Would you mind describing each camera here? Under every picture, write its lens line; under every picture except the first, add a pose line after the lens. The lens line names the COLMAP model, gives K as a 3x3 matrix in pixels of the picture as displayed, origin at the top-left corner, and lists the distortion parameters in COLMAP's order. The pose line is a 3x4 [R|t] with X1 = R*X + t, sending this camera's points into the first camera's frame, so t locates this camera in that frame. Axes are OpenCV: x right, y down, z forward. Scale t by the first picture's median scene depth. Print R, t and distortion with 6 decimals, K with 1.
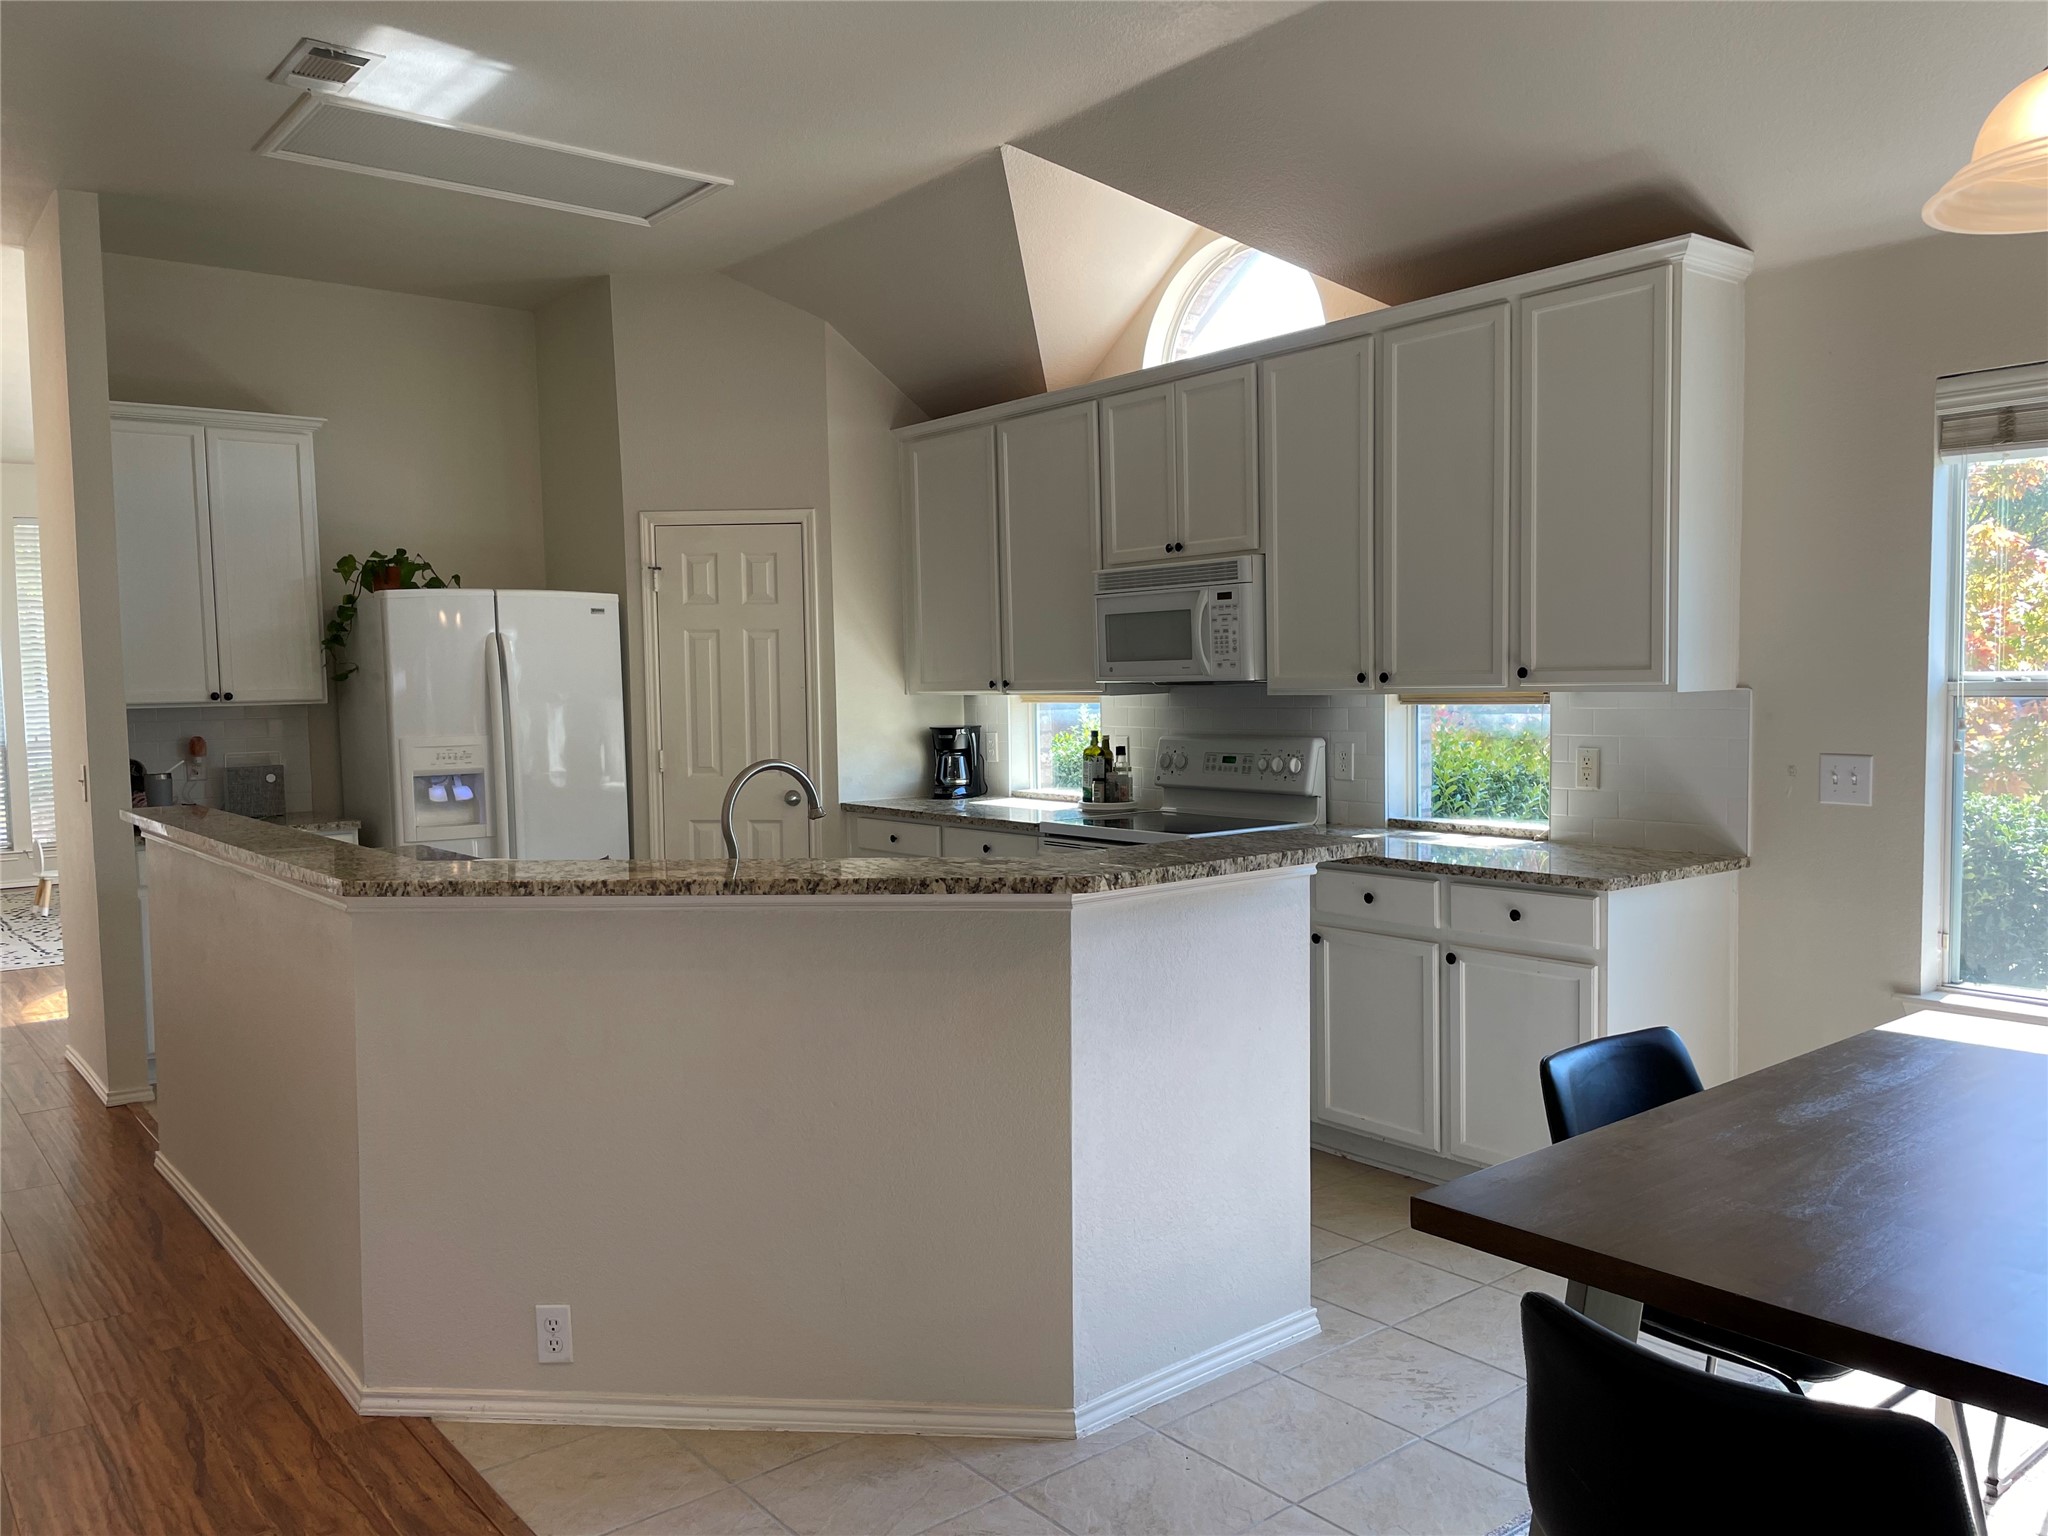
lens RADIAL K [[1561.0, 0, 1047.0], [0, 1561.0, 796.7], [0, 0, 1]] dist [0.083631, -0.111692]
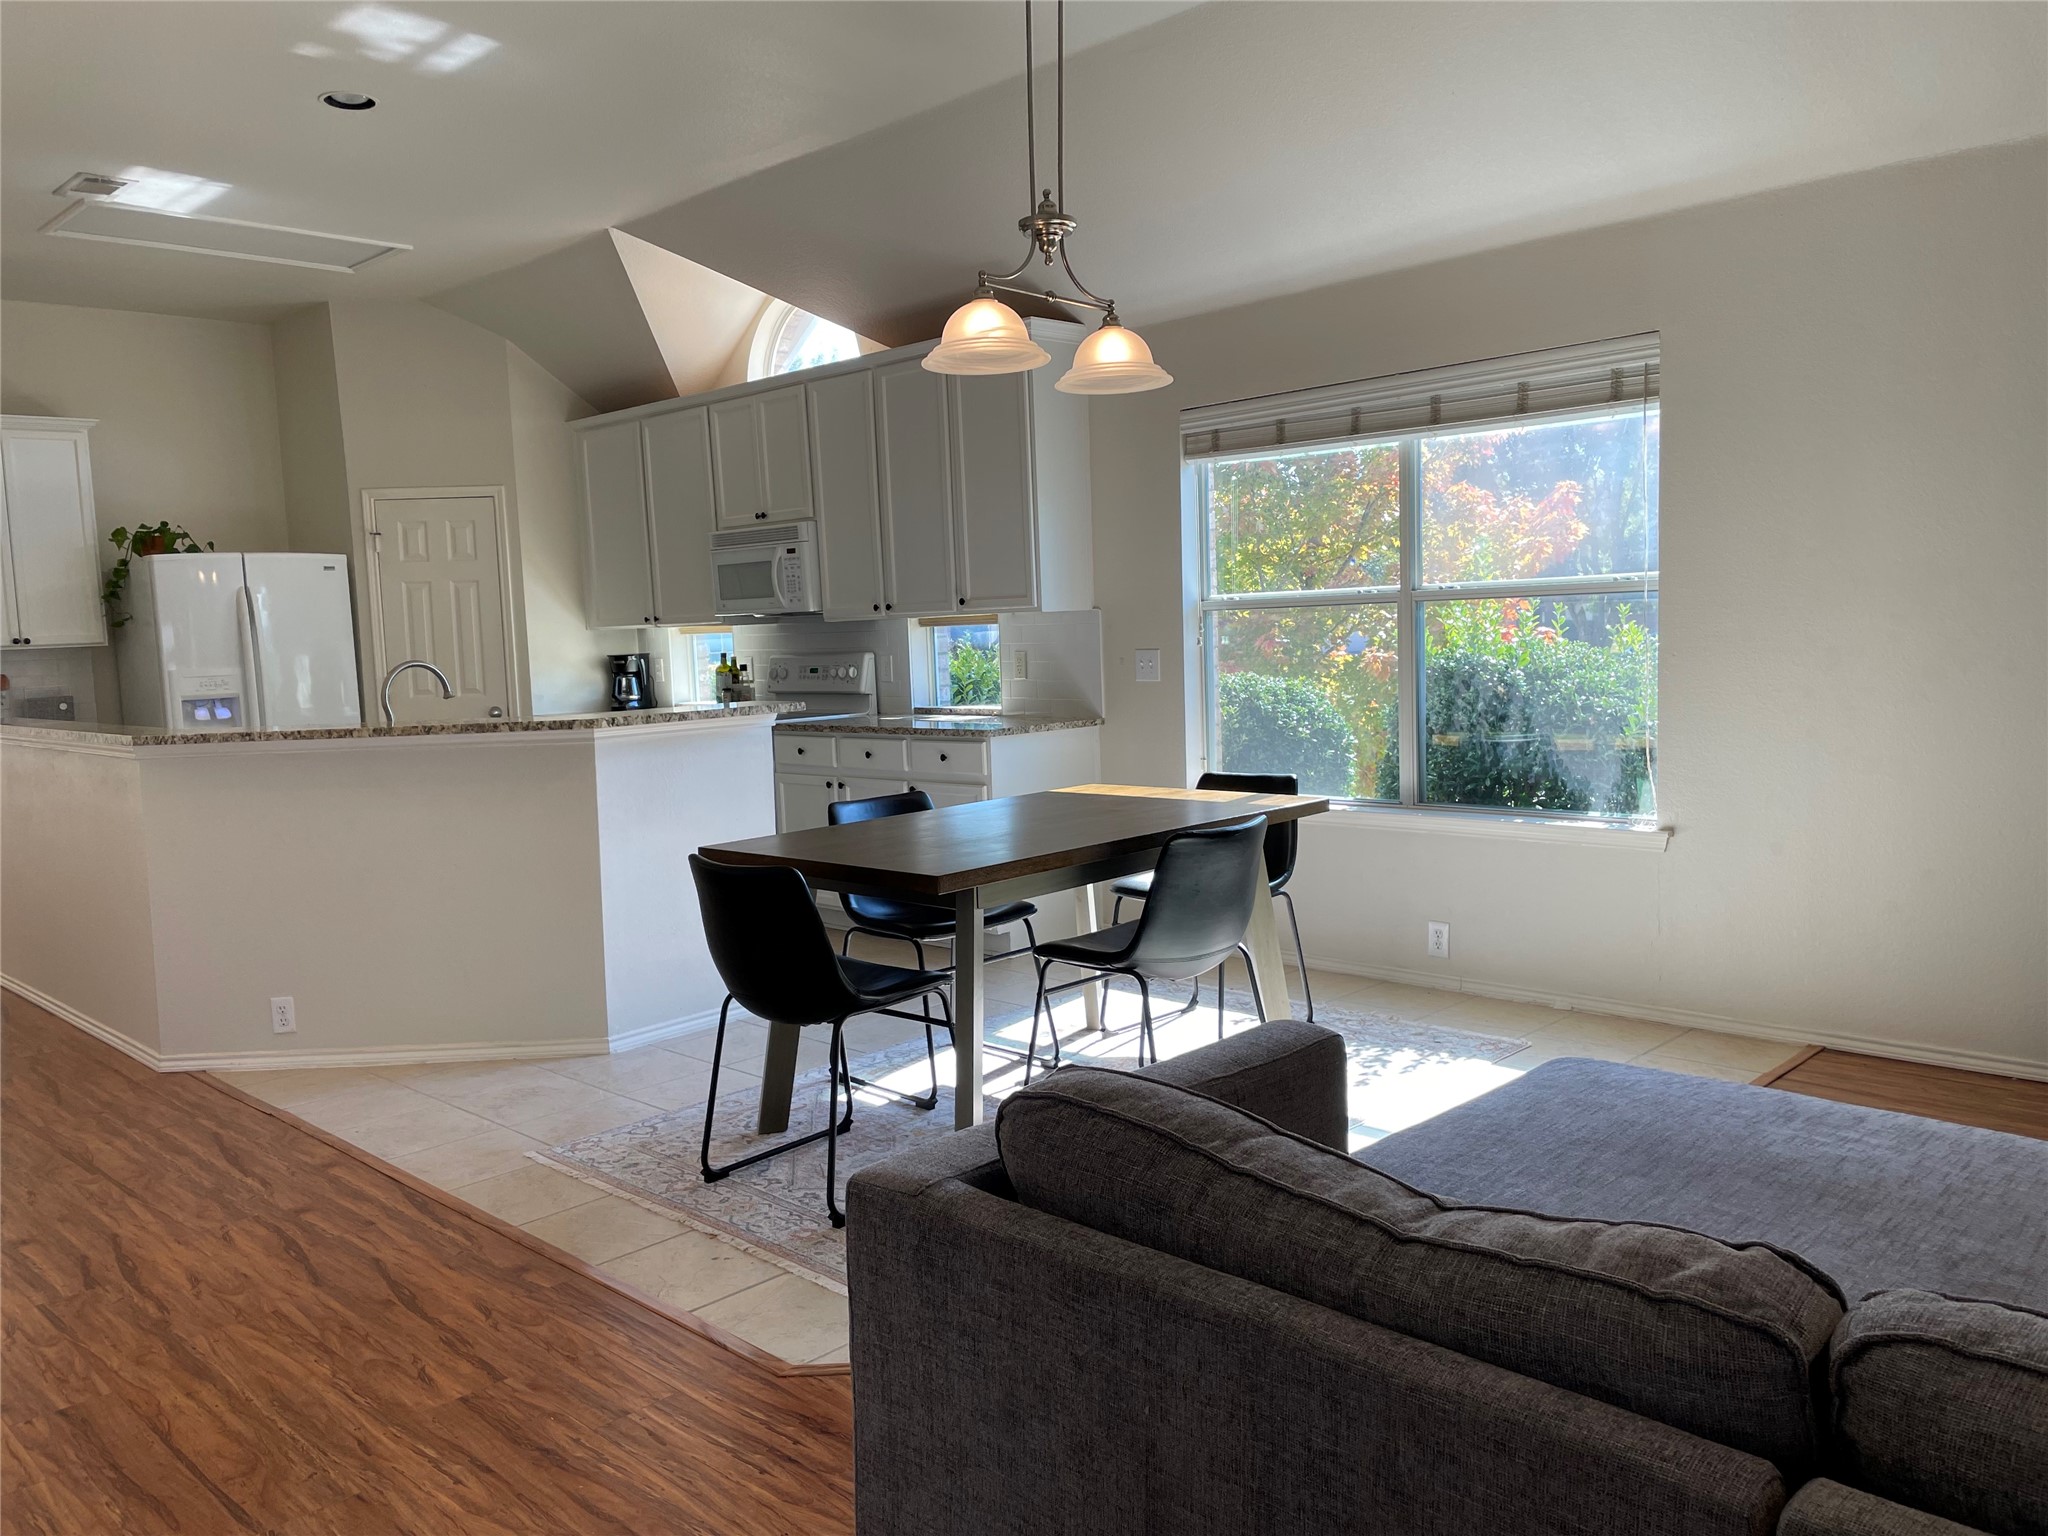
lens RADIAL K [[1555.6, 0, 1035.5], [0, 1555.6, 781.7], [0, 0, 1]] dist [0.089709, -0.120181]
pose [[0.993697, -0.032163, 0.107389, 0.149773], [0.029670, 0.999254, 0.024729, 0.042653], [-0.108104, -0.021387, 0.993909, -0.357125]]
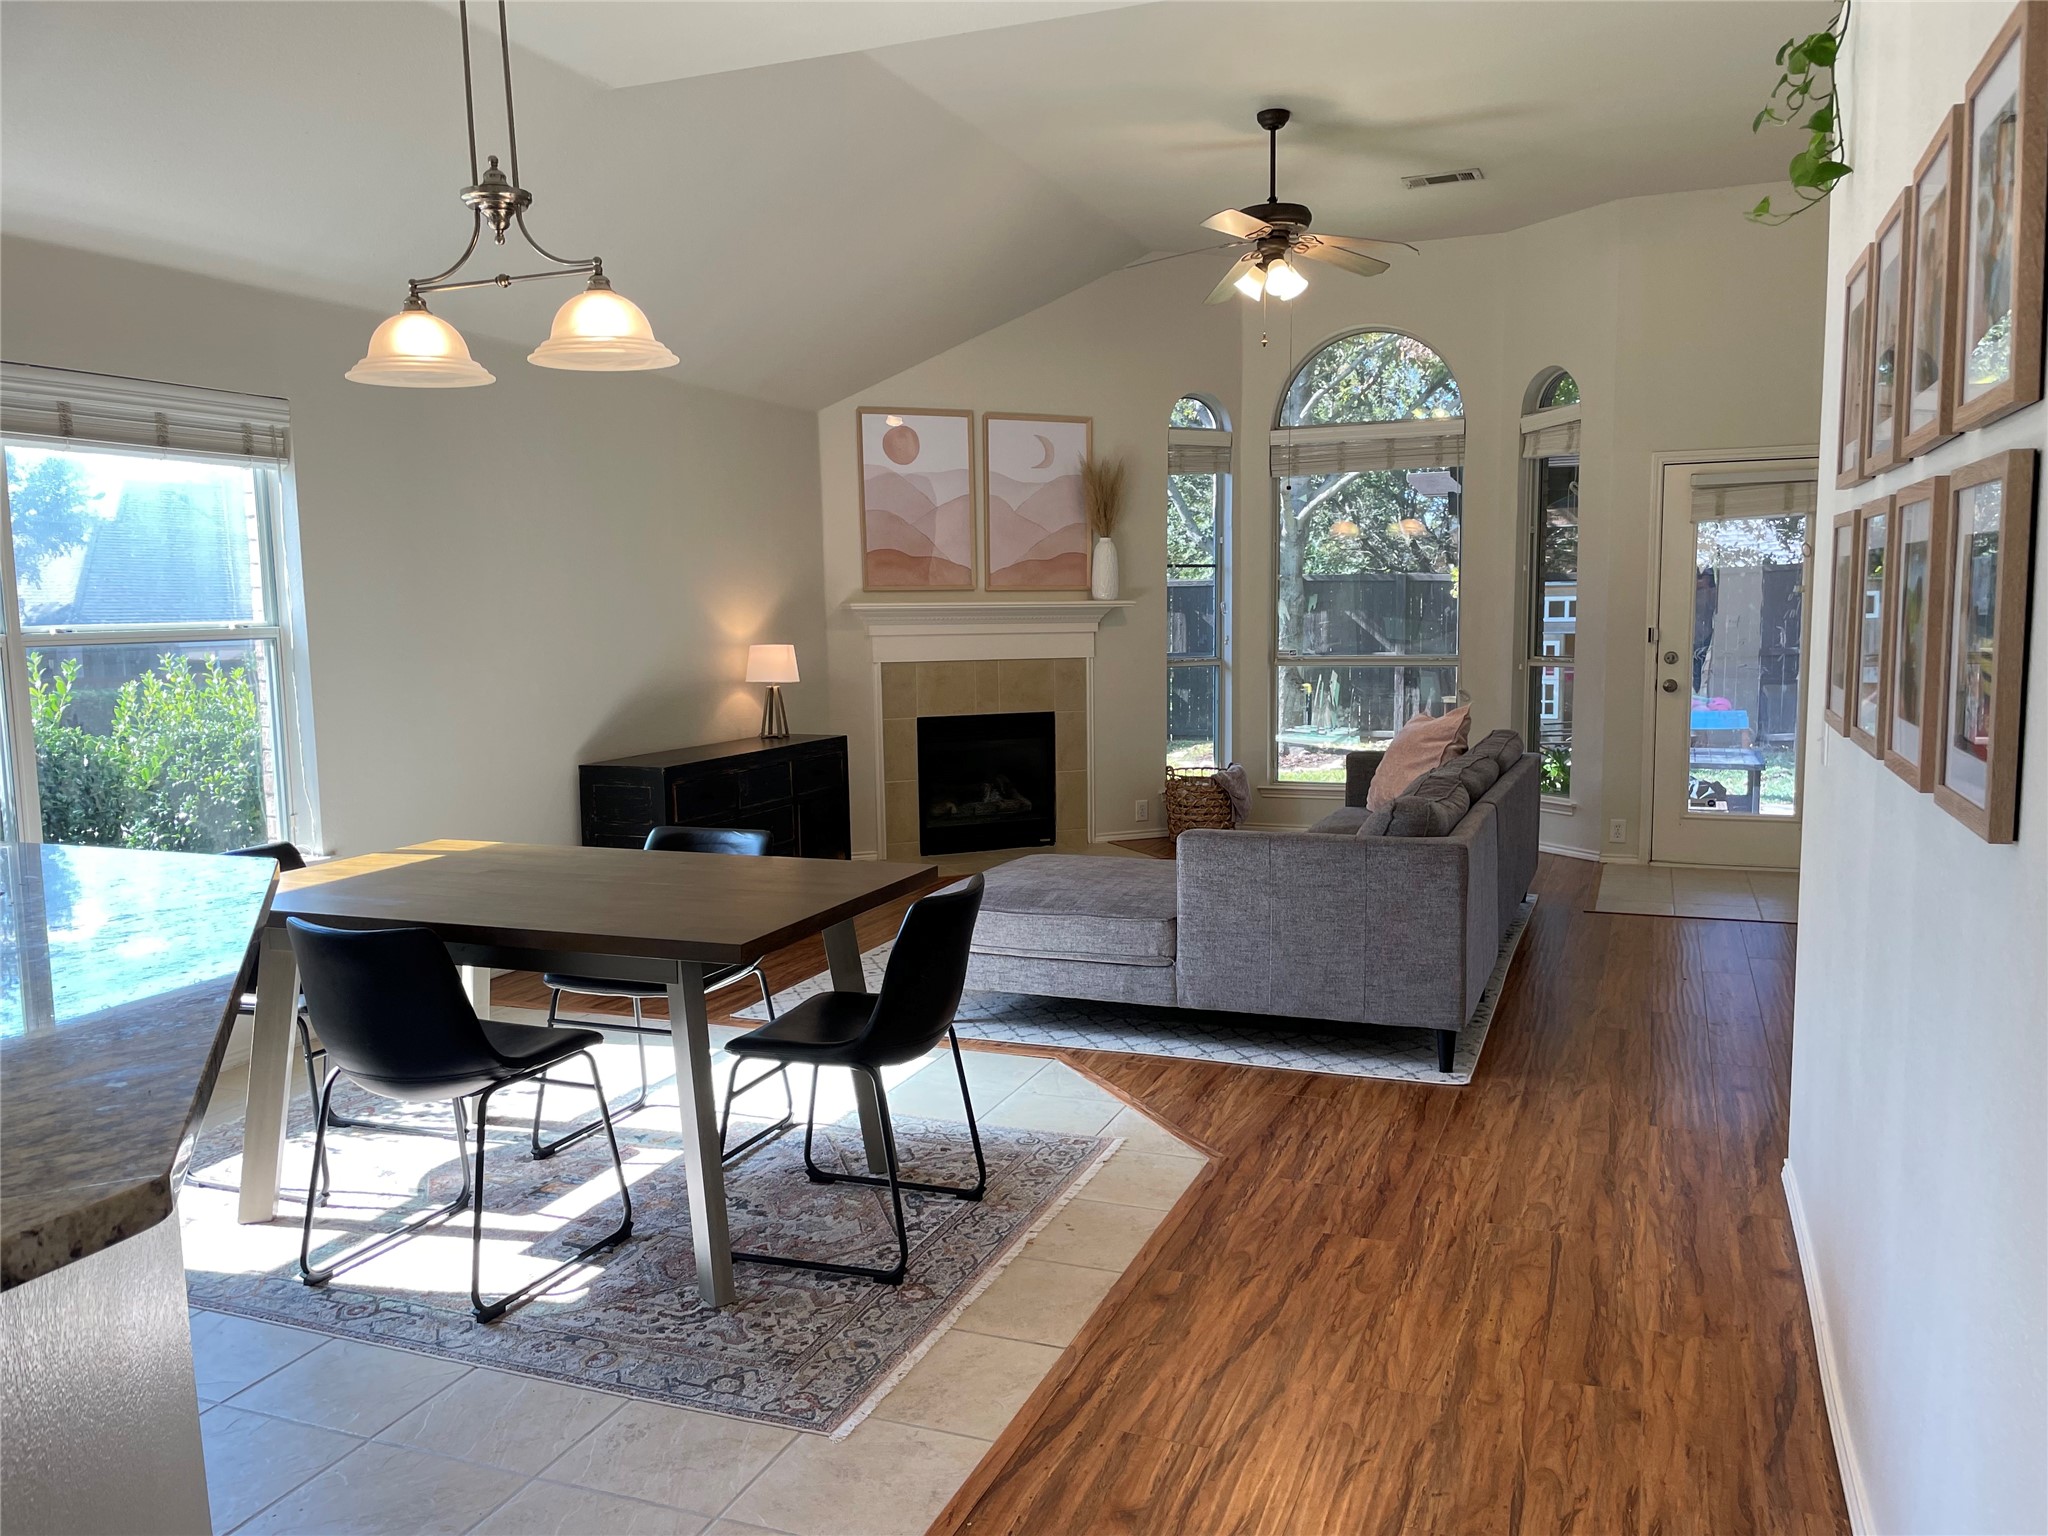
lens RADIAL K [[1561.0, 0, 1047.0], [0, 1561.0, 796.7], [0, 0, 1]] dist [0.083631, -0.111692]
pose [[-0.498223, -0.084056, 0.862965, -0.496885], [0.094161, 0.984158, 0.150223, -0.042303], [-0.861921, 0.156102, -0.482415, 0.612727]]
